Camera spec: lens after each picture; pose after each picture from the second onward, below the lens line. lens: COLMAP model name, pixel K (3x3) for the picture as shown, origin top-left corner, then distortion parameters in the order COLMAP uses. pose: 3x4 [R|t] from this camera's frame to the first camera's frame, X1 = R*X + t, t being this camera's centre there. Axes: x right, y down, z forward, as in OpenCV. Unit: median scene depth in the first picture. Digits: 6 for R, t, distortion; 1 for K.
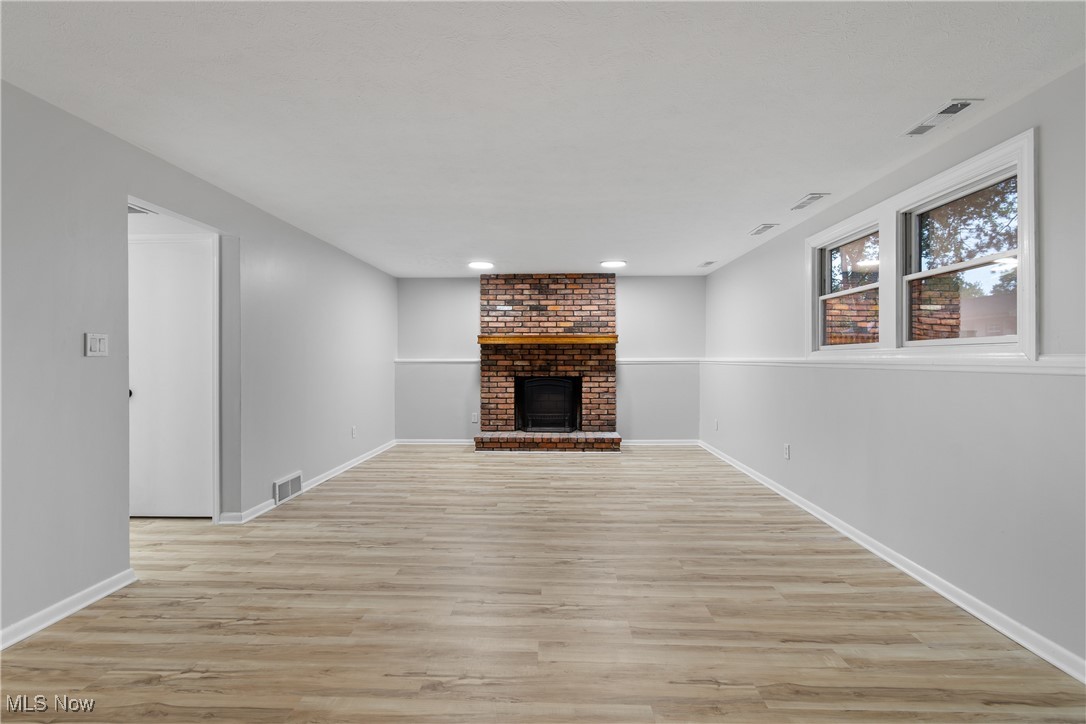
lens RADIAL K [[483.0, 0, 548.0], [0, 483.0, 359.8], [0, 0, 1]] dist [0.002627, -0.000707]
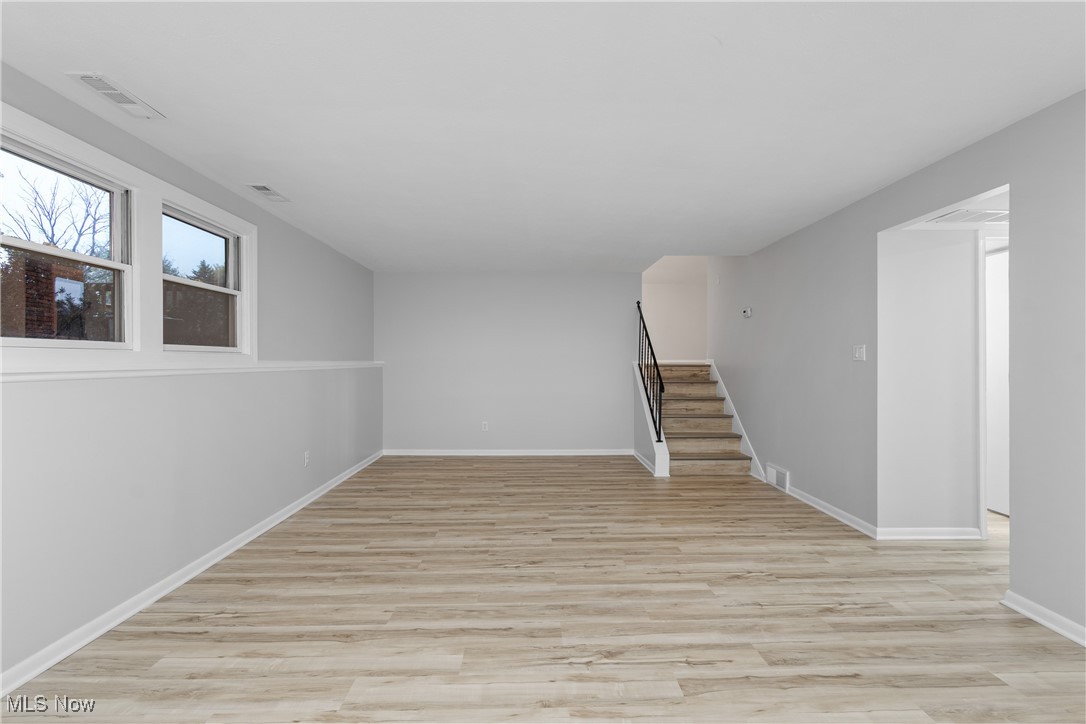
lens RADIAL K [[483.0, 0, 545.7], [0, 483.0, 364.3], [0, 0, 1]] dist [0.002627, -0.000707]
pose [[-0.998734, 0.001340, -0.050294, 0.057902], [0.000986, 0.999975, 0.007055, -0.006175], [0.050302, 0.006997, -0.998710, 1.955010]]
